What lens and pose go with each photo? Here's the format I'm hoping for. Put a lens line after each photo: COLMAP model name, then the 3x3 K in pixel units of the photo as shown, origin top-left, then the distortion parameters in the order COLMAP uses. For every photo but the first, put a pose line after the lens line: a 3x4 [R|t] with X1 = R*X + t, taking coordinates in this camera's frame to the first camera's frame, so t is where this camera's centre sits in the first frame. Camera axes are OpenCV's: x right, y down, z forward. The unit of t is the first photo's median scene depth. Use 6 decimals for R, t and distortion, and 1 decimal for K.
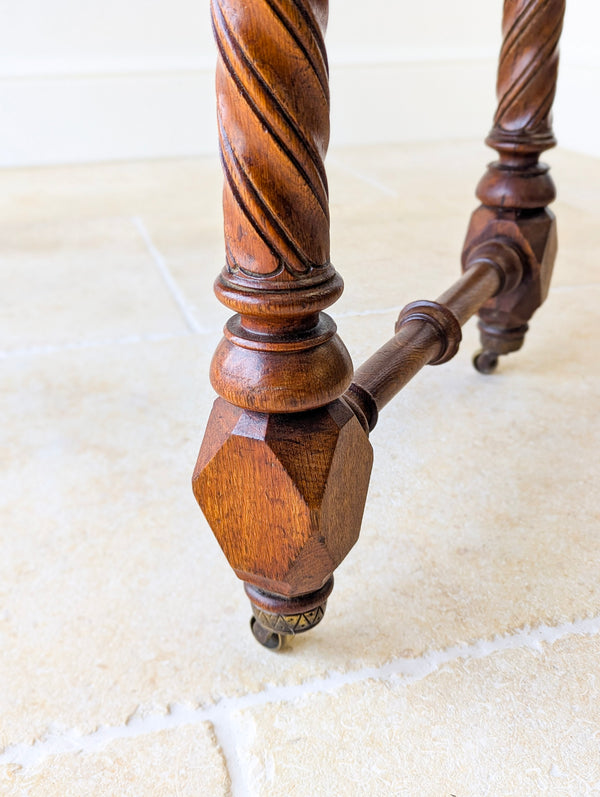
lens RADIAL K [[891.2, 0, 314.5], [0, 891.2, 386.0], [0, 0, 1]] dist [0.013369, 0.006698]
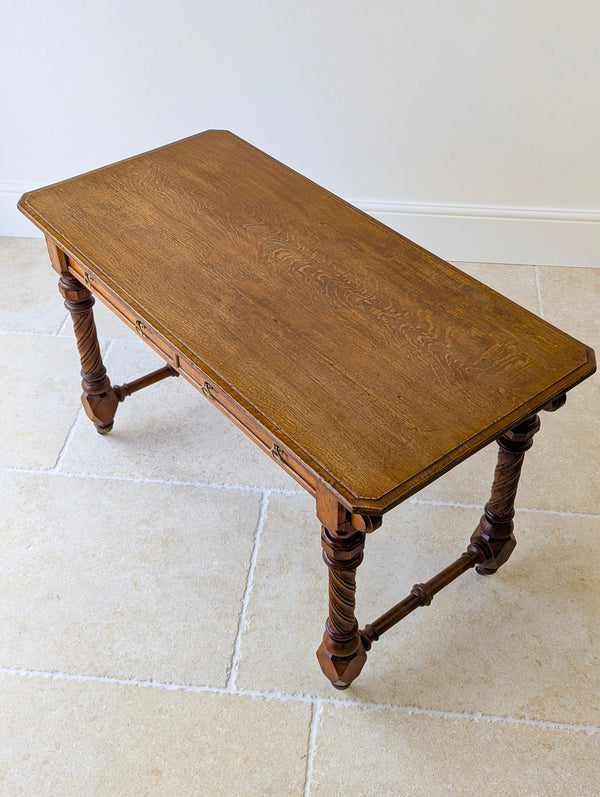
lens RADIAL K [[906.3, 0, 293.0], [0, 906.3, 399.1], [0, 0, 1]] dist [0.019282, 0.015272]
pose [[0.911566, 0.266607, -0.312997, 0.624625], [-0.161363, 0.932173, 0.324062, -1.919680], [0.378165, -0.244898, 0.892758, -2.008773]]
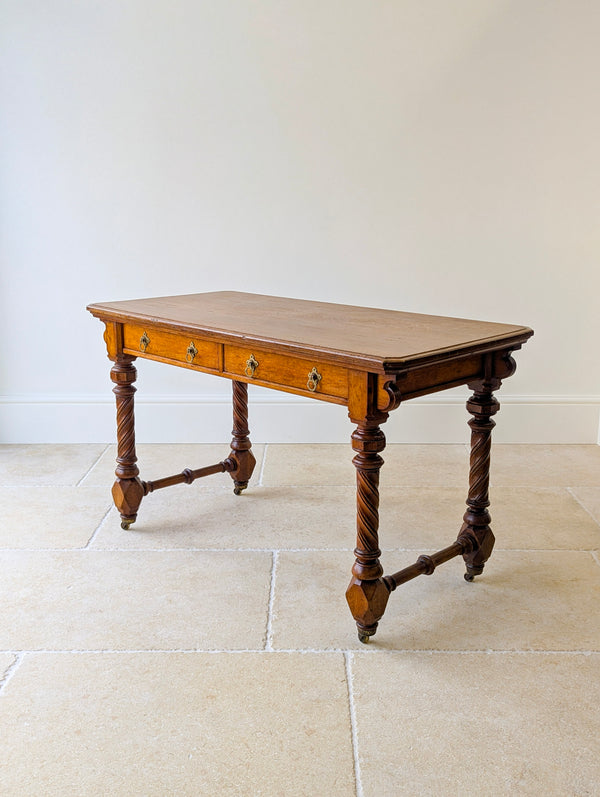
lens RADIAL K [[862.5, 0, 295.8], [0, 862.5, 387.9], [0, 0, 1]] dist [0.011590, 0.005838]
pose [[0.950276, 0.074154, -0.302451, 0.755341], [-0.133616, 0.974380, -0.180915, -0.070960], [0.281286, 0.212331, 0.935838, -2.938338]]
